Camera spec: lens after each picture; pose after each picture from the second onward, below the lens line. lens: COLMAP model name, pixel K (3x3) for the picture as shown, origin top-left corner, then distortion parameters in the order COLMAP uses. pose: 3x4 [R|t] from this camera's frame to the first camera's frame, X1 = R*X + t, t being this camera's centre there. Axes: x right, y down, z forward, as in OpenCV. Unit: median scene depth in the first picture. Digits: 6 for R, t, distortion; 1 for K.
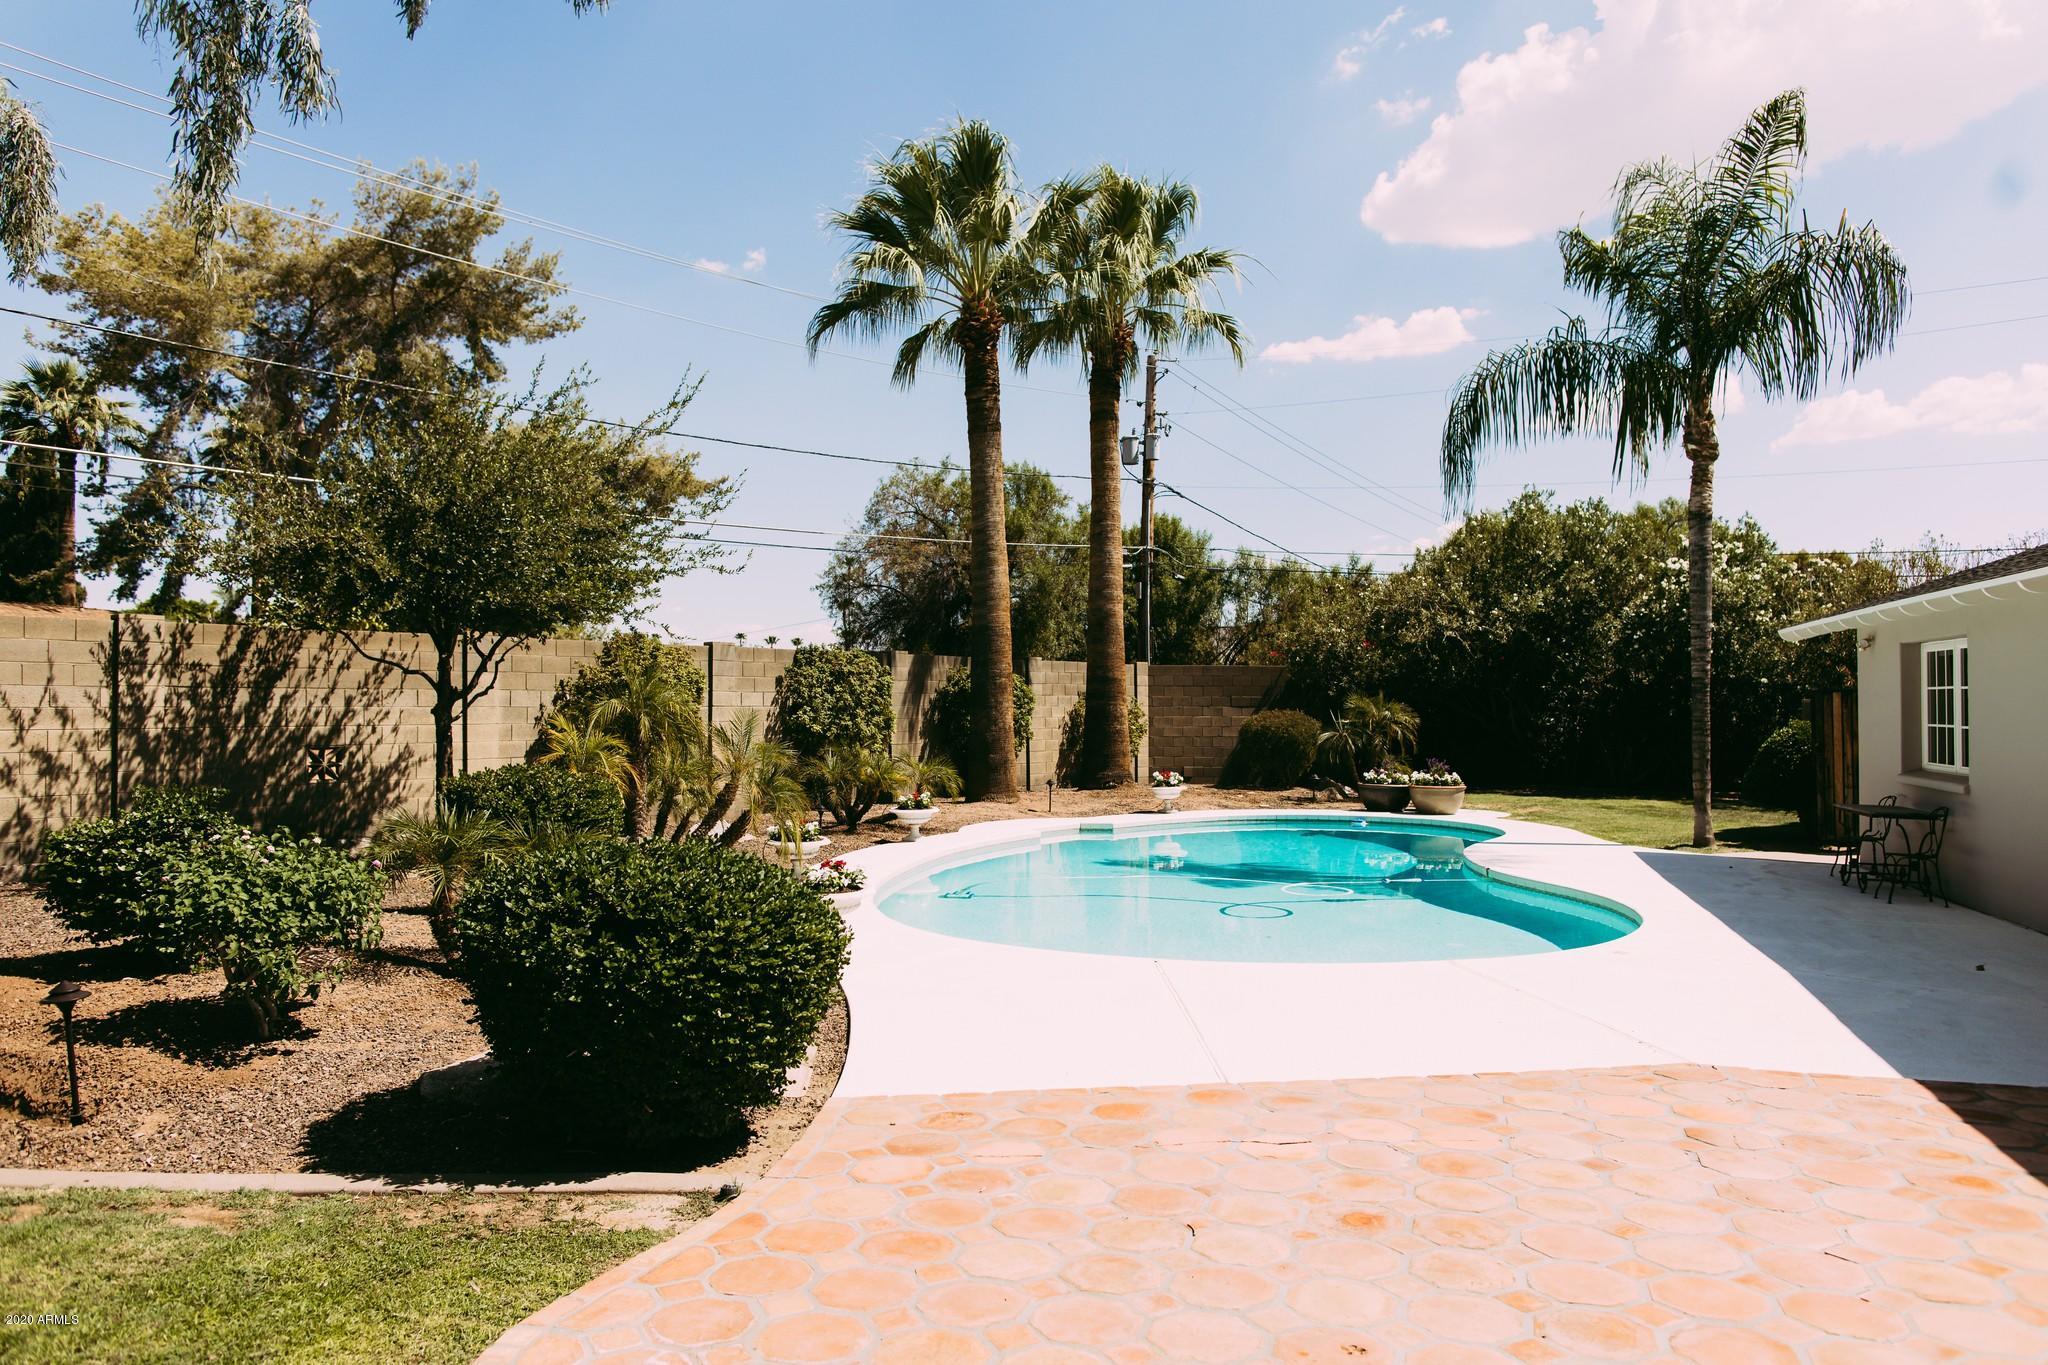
lens RADIAL K [[1374.3, 0, 1026.2], [0, 1374.3, 685.2], [0, 0, 1]] dist [0.010784, -0.006321]
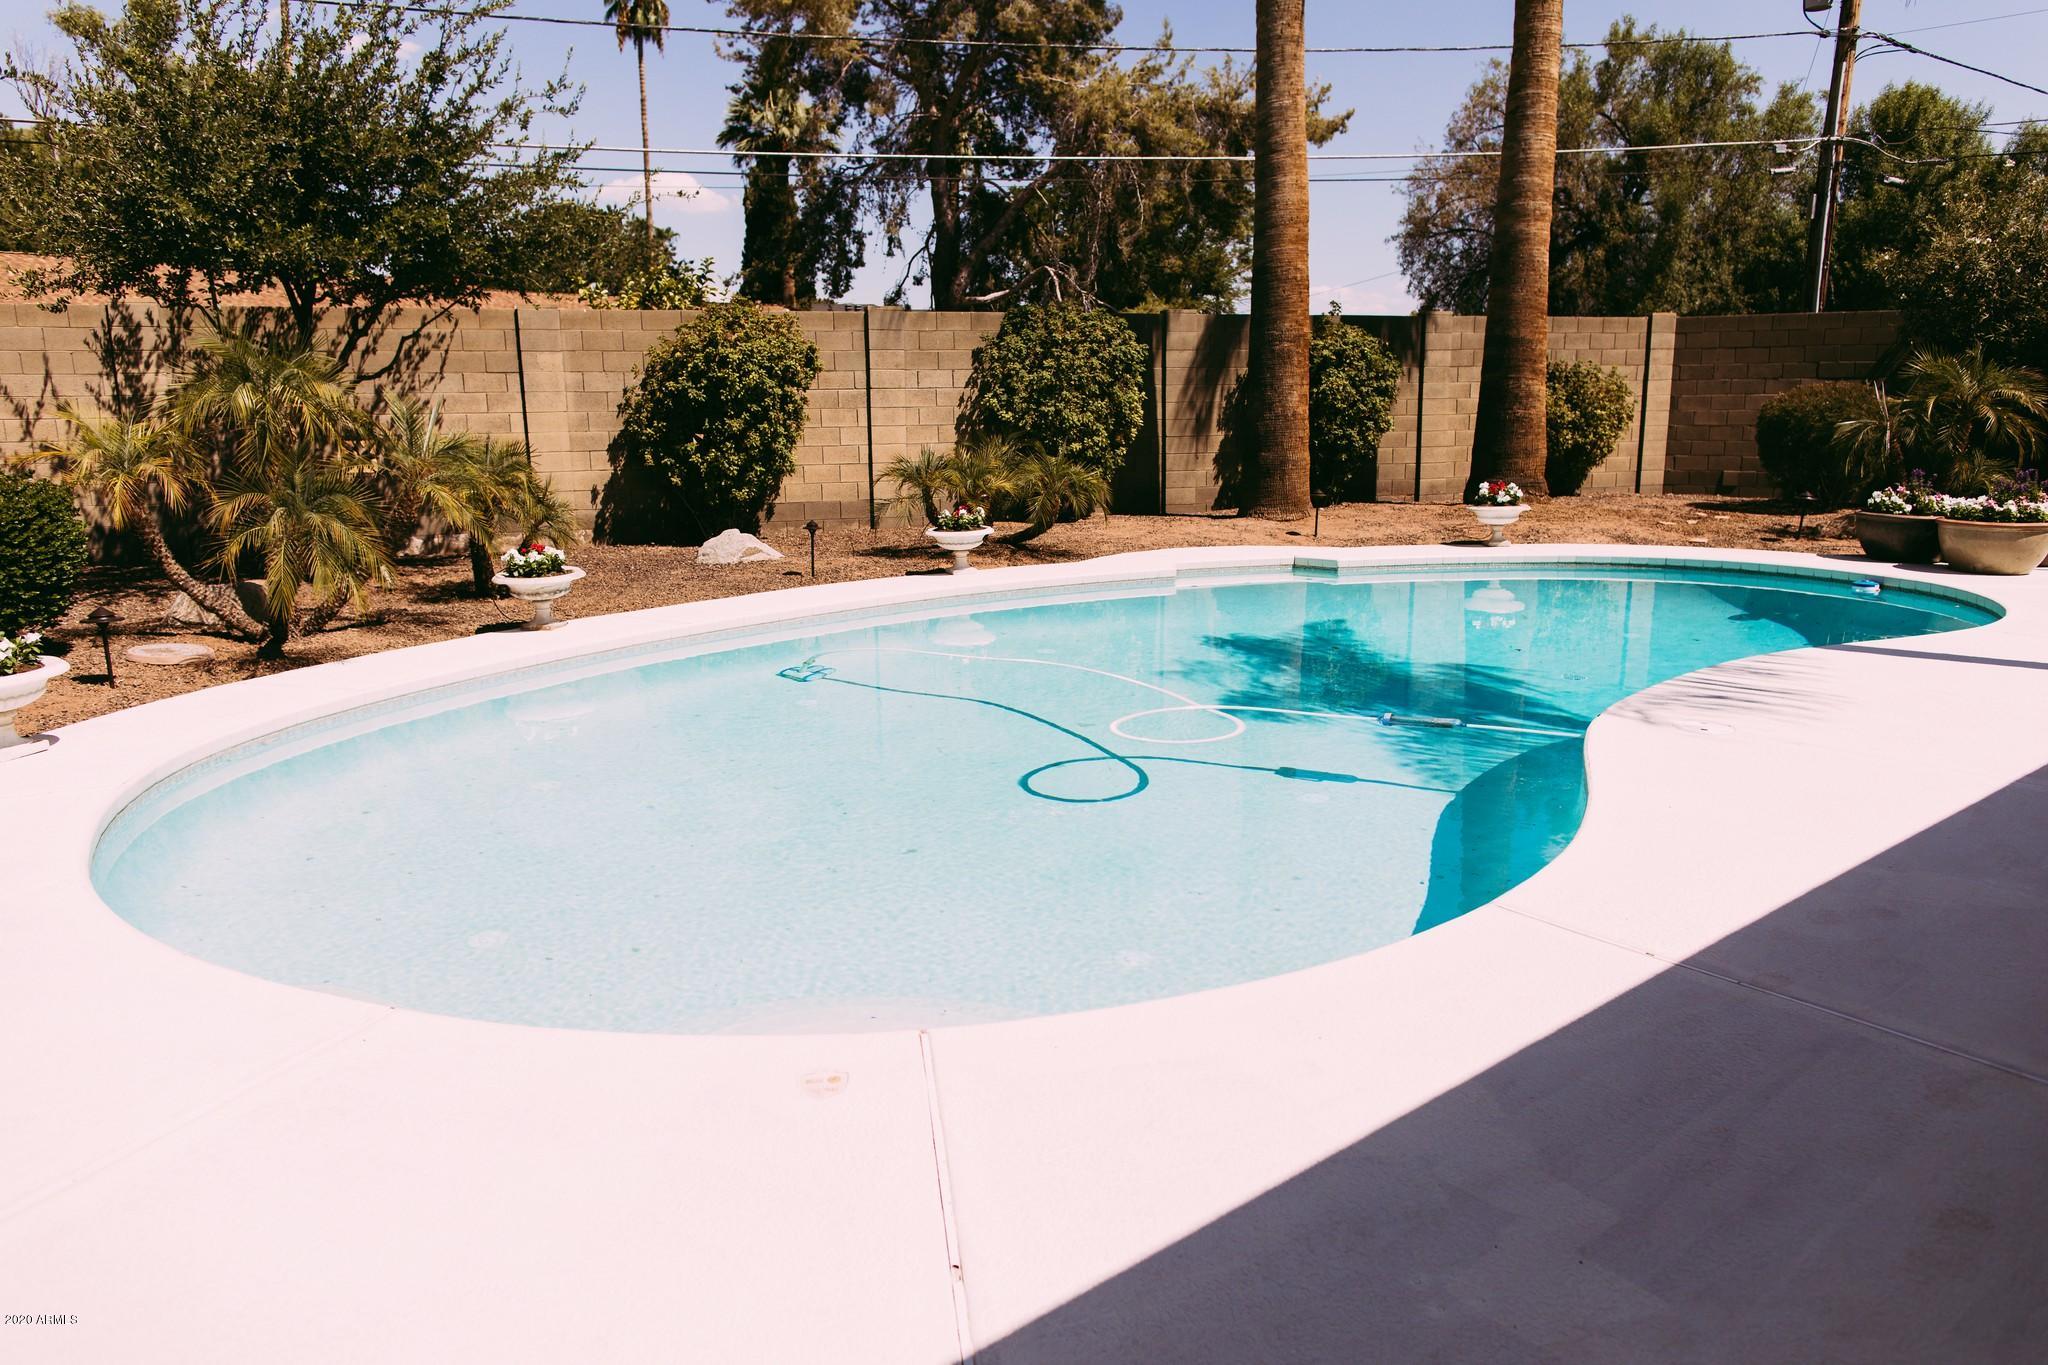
lens RADIAL K [[1374.3, 0, 1039.7], [0, 1374.3, 685.1], [0, 0, 1]] dist [0.010784, -0.006321]
pose [[0.839331, 0.101477, -0.534065, 0.384345], [0.022150, 0.975223, 0.220113, 0.011086], [0.543169, -0.196577, 0.816288, 0.460879]]
